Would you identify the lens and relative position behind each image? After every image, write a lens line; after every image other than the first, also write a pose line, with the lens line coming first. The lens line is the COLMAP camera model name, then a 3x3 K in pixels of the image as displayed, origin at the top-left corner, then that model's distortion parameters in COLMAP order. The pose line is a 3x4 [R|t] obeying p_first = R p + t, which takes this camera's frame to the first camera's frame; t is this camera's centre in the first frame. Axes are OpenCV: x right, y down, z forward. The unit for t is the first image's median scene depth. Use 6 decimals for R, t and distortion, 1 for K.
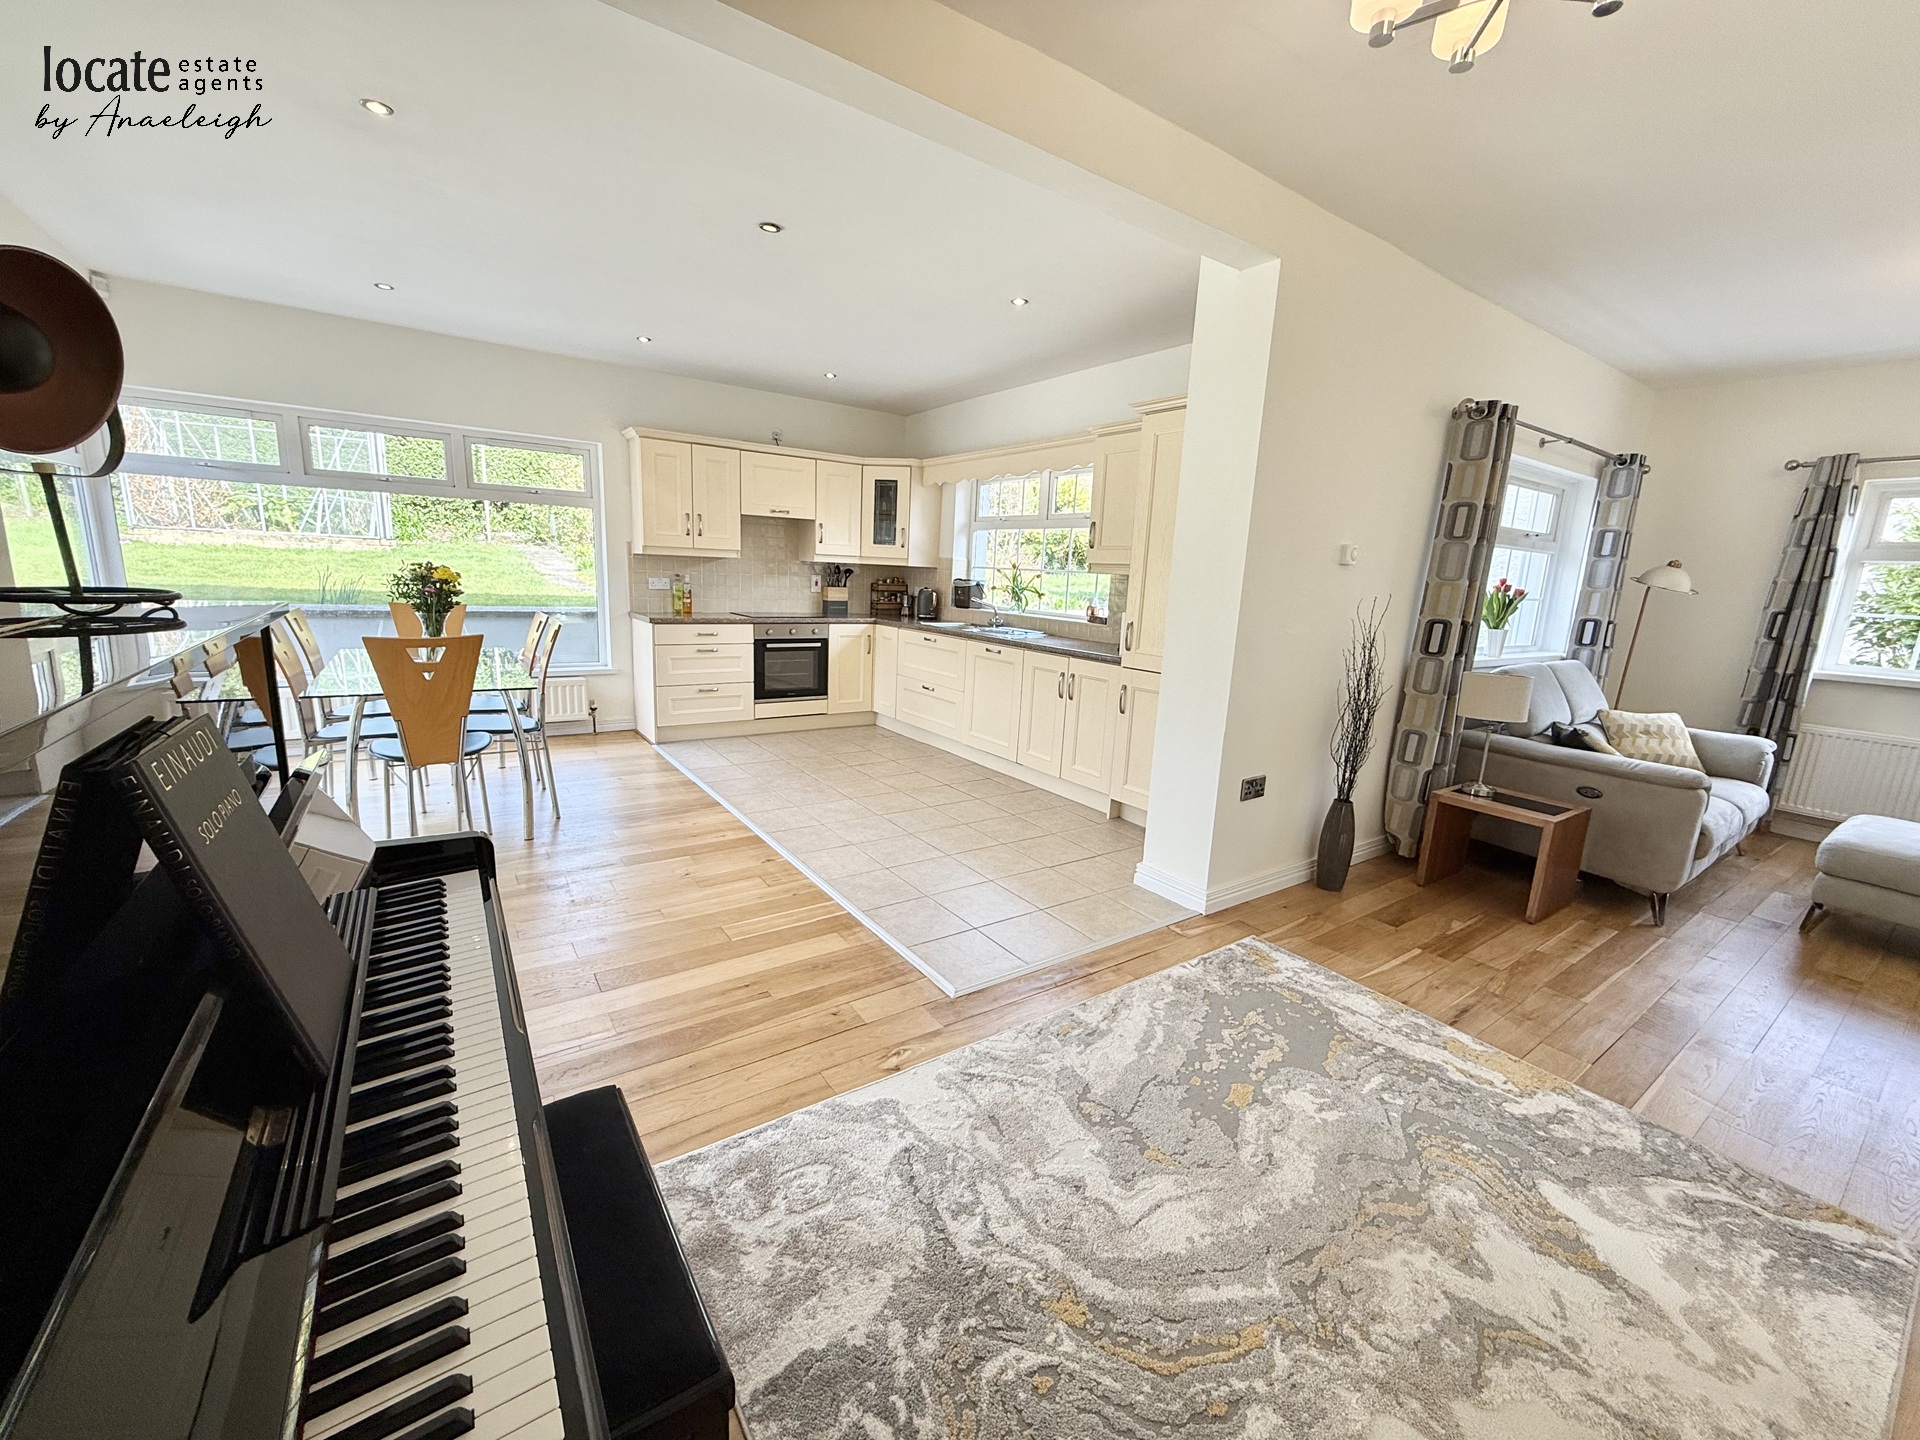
lens RADIAL K [[760.9, 0, 952.7], [0, 760.9, 720.9], [0, 0, 1]] dist [-0.000698, 0.000440]
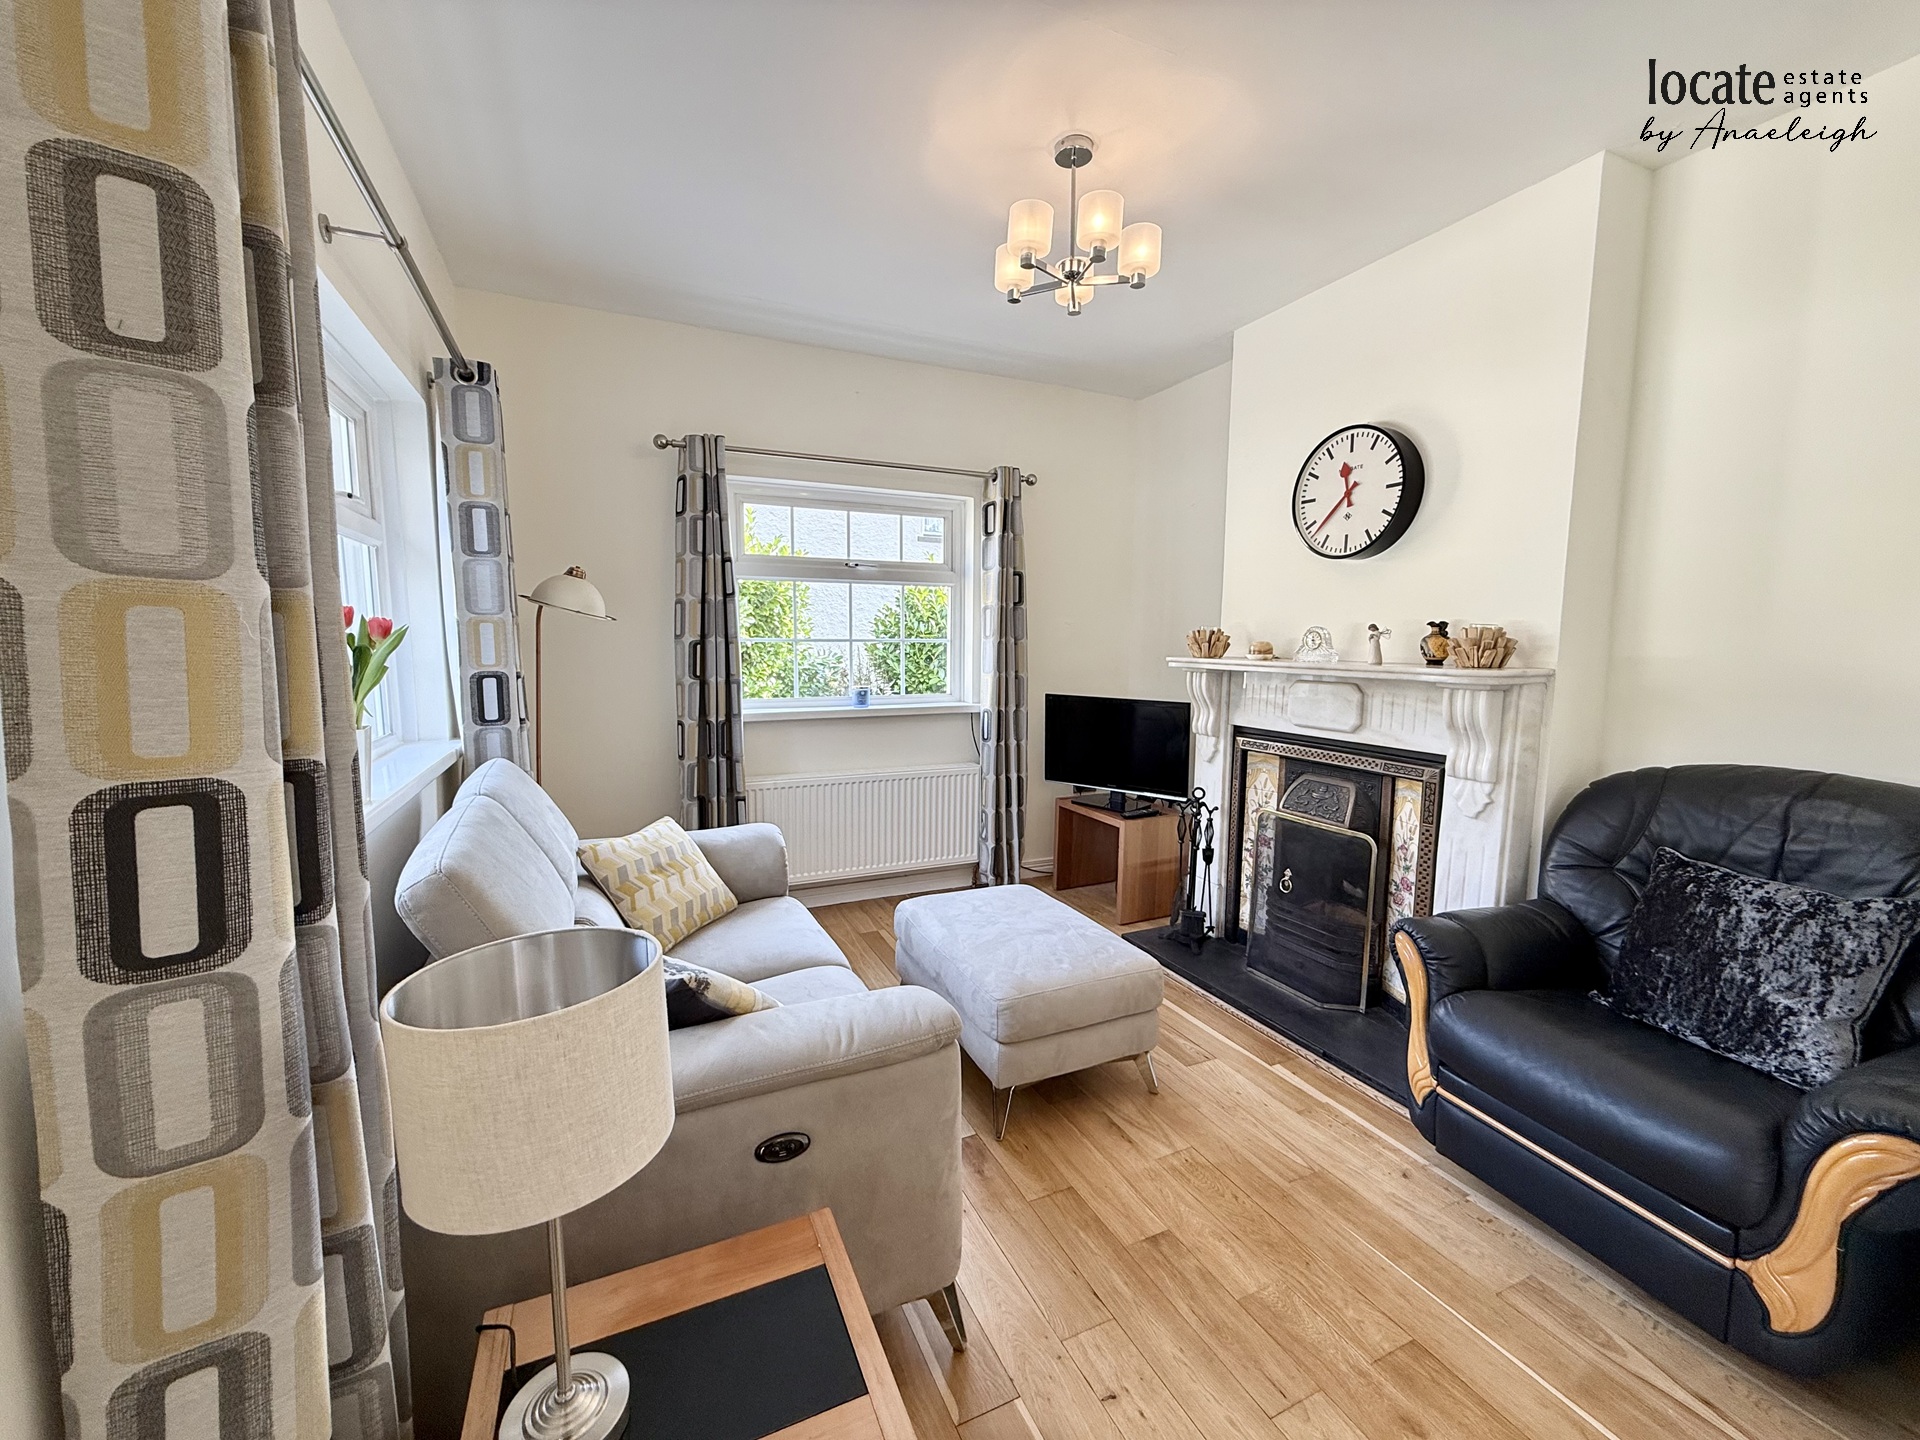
lens RADIAL K [[760.9, 0, 952.7], [0, 760.9, 720.9], [0, 0, 1]] dist [-0.000698, 0.000440]
pose [[0.173827, -0.153146, 0.972795, 0.310451], [0.194365, 0.973738, 0.118564, -0.083171], [-0.965405, 0.168467, 0.199028, 0.484764]]
